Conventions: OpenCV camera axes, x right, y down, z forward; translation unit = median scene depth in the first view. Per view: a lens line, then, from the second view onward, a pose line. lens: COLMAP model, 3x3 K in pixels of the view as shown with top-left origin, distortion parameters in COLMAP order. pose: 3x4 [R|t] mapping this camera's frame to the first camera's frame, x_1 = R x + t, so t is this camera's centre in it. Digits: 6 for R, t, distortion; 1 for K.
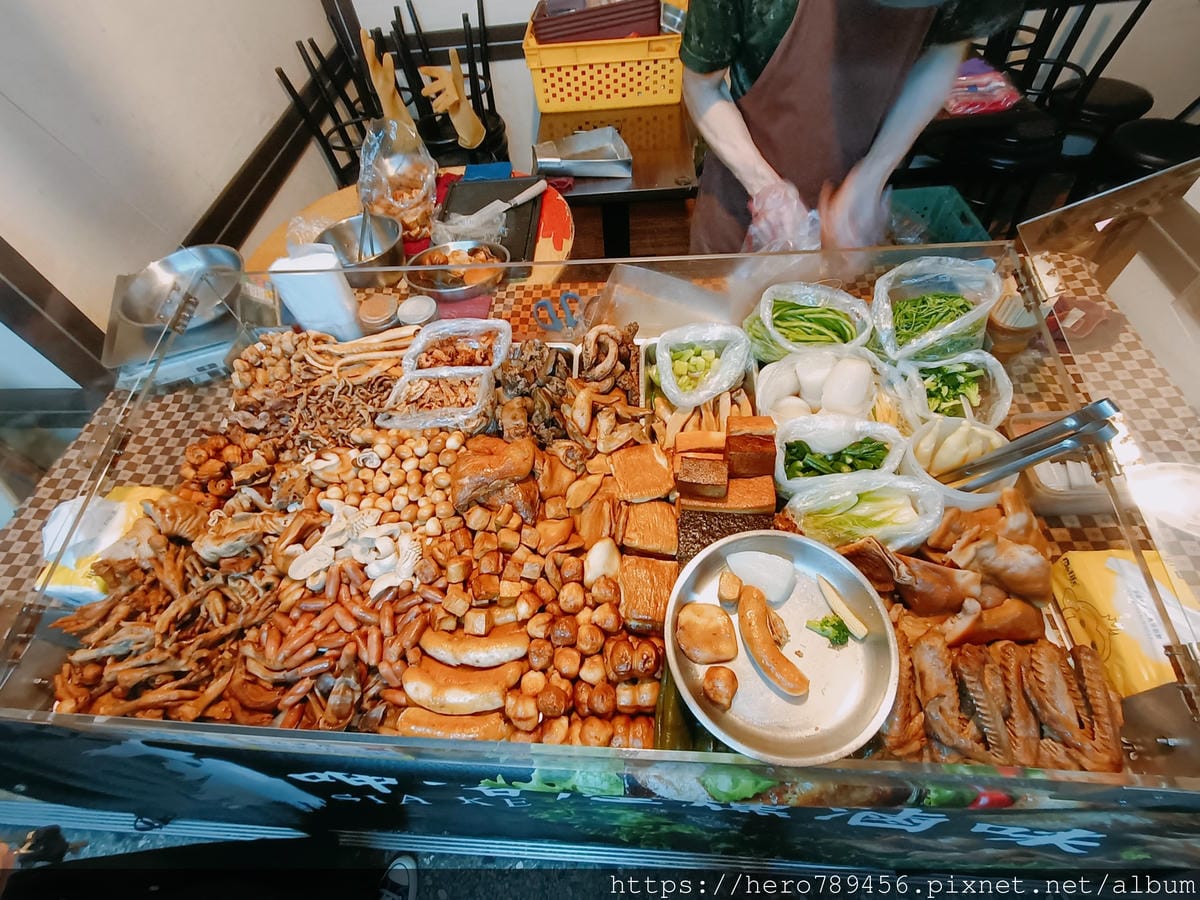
lens RADIAL K [[539.4, 0, 593.2], [0, 539.4, 441.0], [0, 0, 1]] dist [-0.001183, -0.000313]
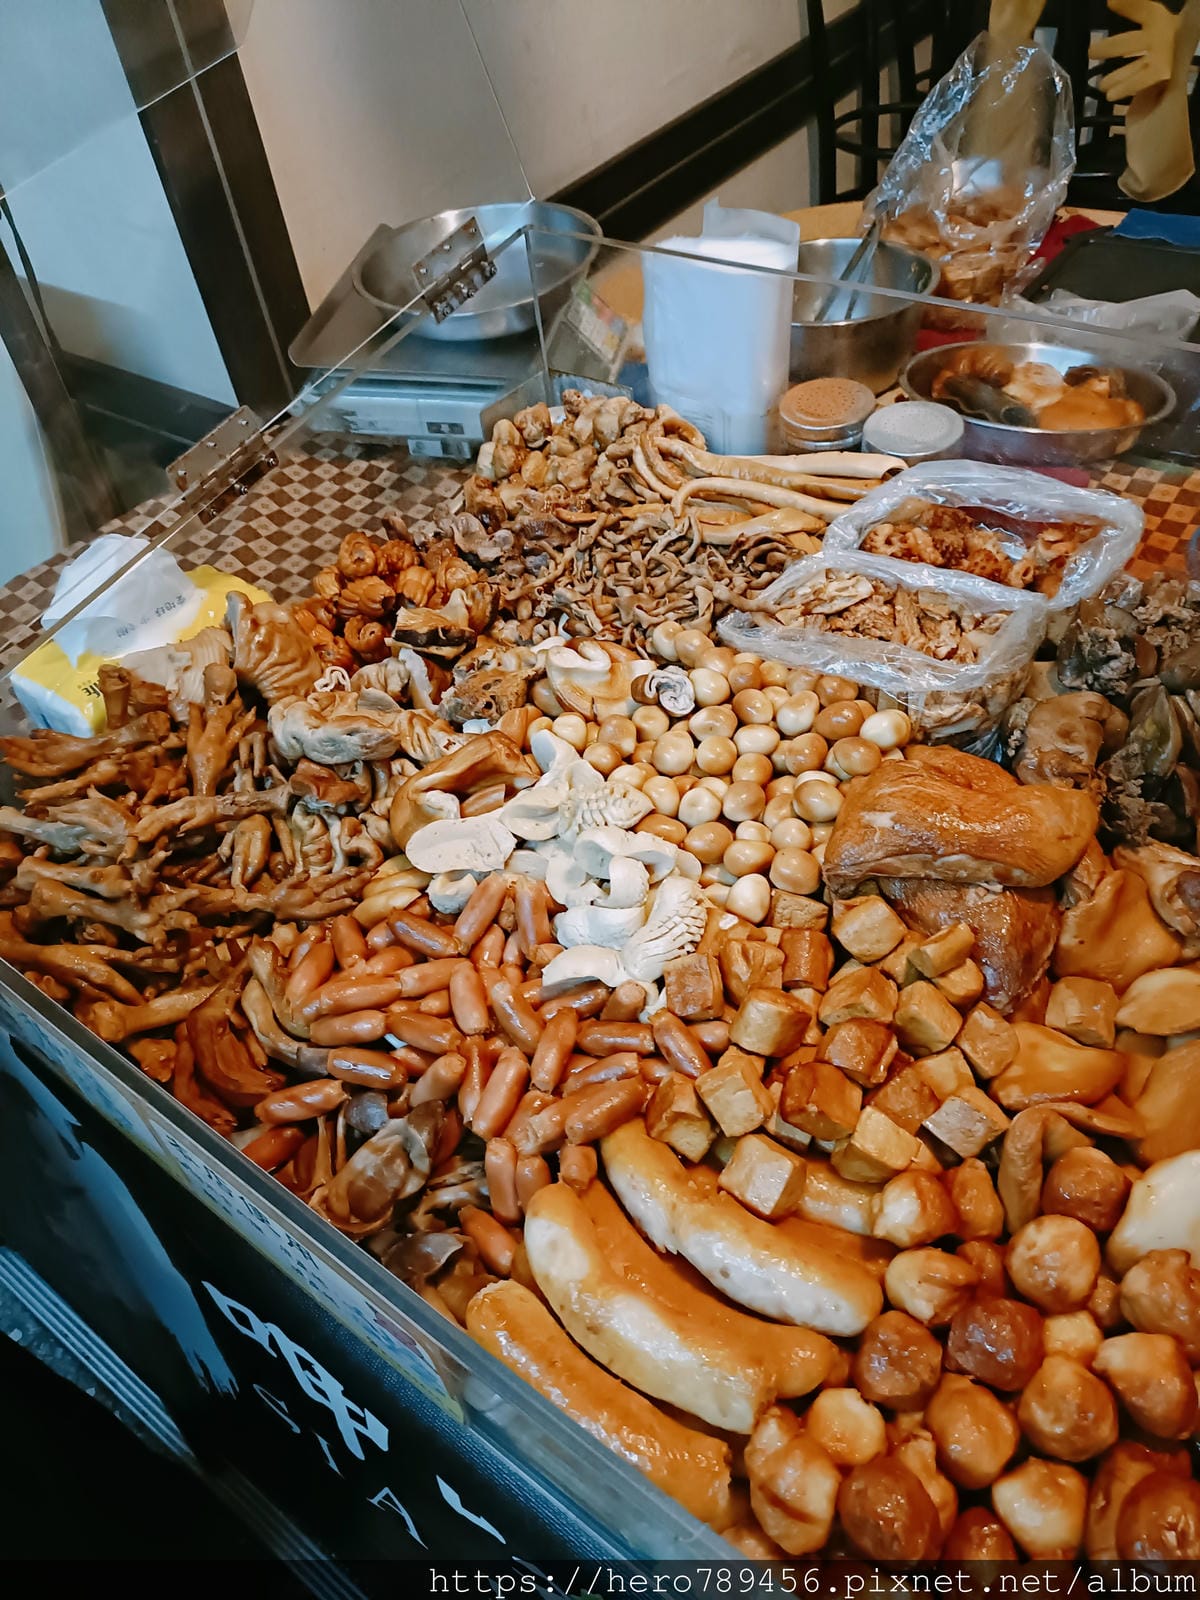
lens RADIAL K [[1182.7, 0, 600.0], [0, 1182.7, 800.0], [0, 0, 1]] dist [0.062440, -0.089189]
pose [[0.831586, 0.397326, -0.388068, -0.087042], [-0.425622, 0.904788, 0.014313, 0.130183], [0.356806, 0.153268, 0.921520, 0.180889]]
